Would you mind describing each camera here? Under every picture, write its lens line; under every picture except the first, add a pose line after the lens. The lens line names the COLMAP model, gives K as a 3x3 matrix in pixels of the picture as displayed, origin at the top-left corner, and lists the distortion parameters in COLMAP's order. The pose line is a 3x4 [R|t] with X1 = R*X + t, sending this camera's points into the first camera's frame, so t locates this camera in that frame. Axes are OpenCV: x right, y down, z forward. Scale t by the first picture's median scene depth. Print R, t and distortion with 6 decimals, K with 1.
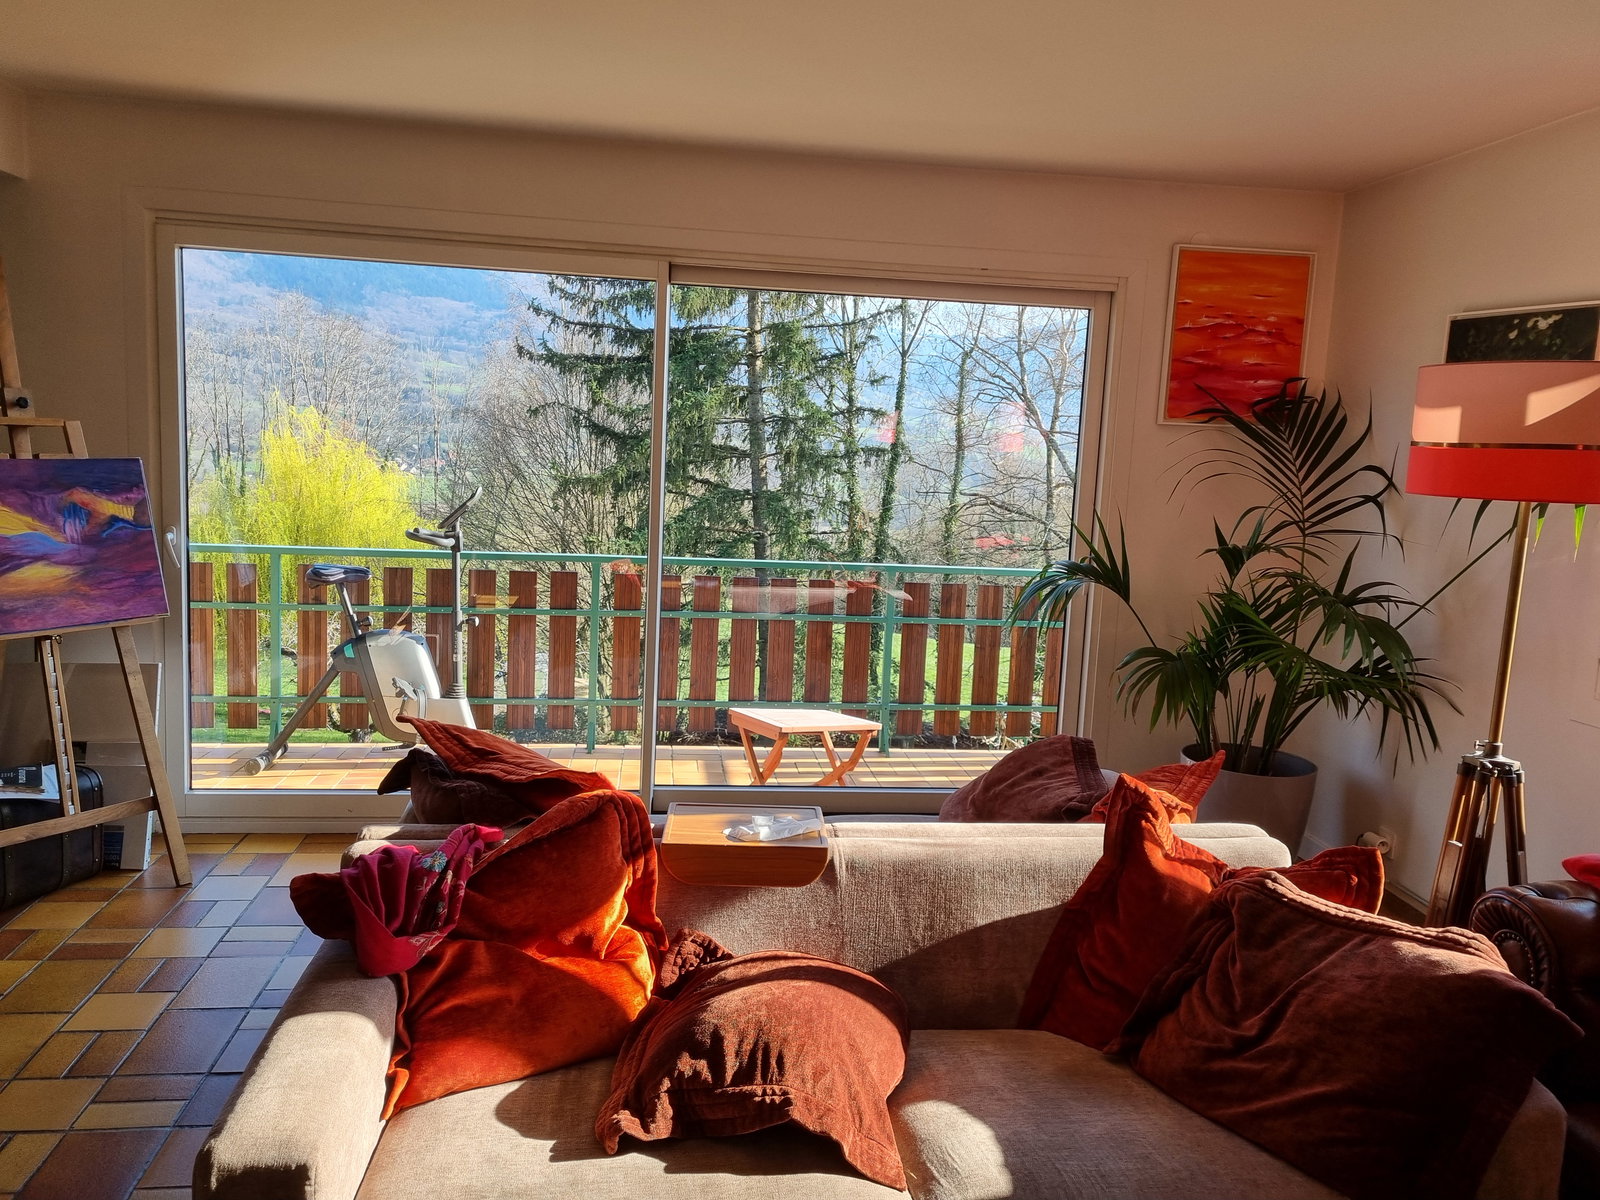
lens RADIAL K [[1212.8, 0, 784.7], [0, 1212.8, 575.7], [0, 0, 1]] dist [0.052034, -0.018052]
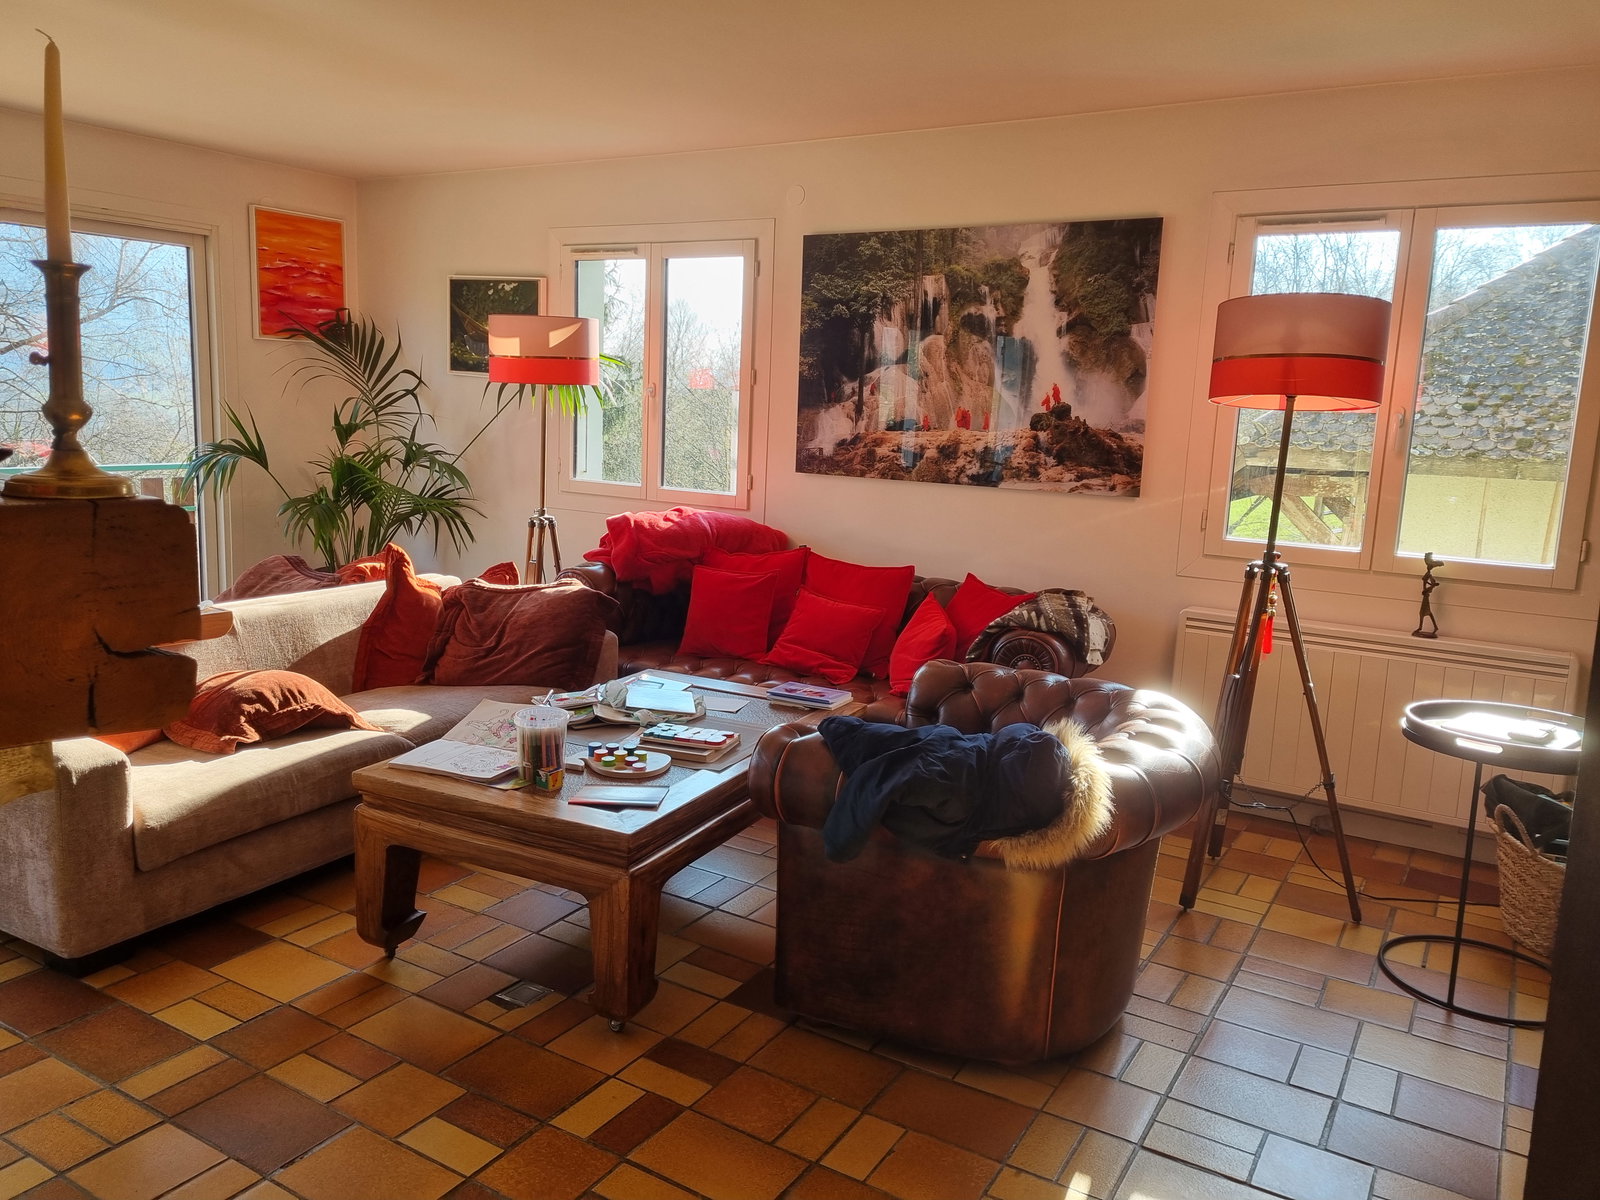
lens RADIAL K [[1212.8, 0, 798.6], [0, 1212.8, 595.6], [0, 0, 1]] dist [0.052034, -0.018052]
pose [[0.620545, -0.152436, 0.769212, -0.445180], [0.084828, 0.988217, 0.127403, 0.037556], [-0.779569, -0.013808, 0.626164, -0.353252]]
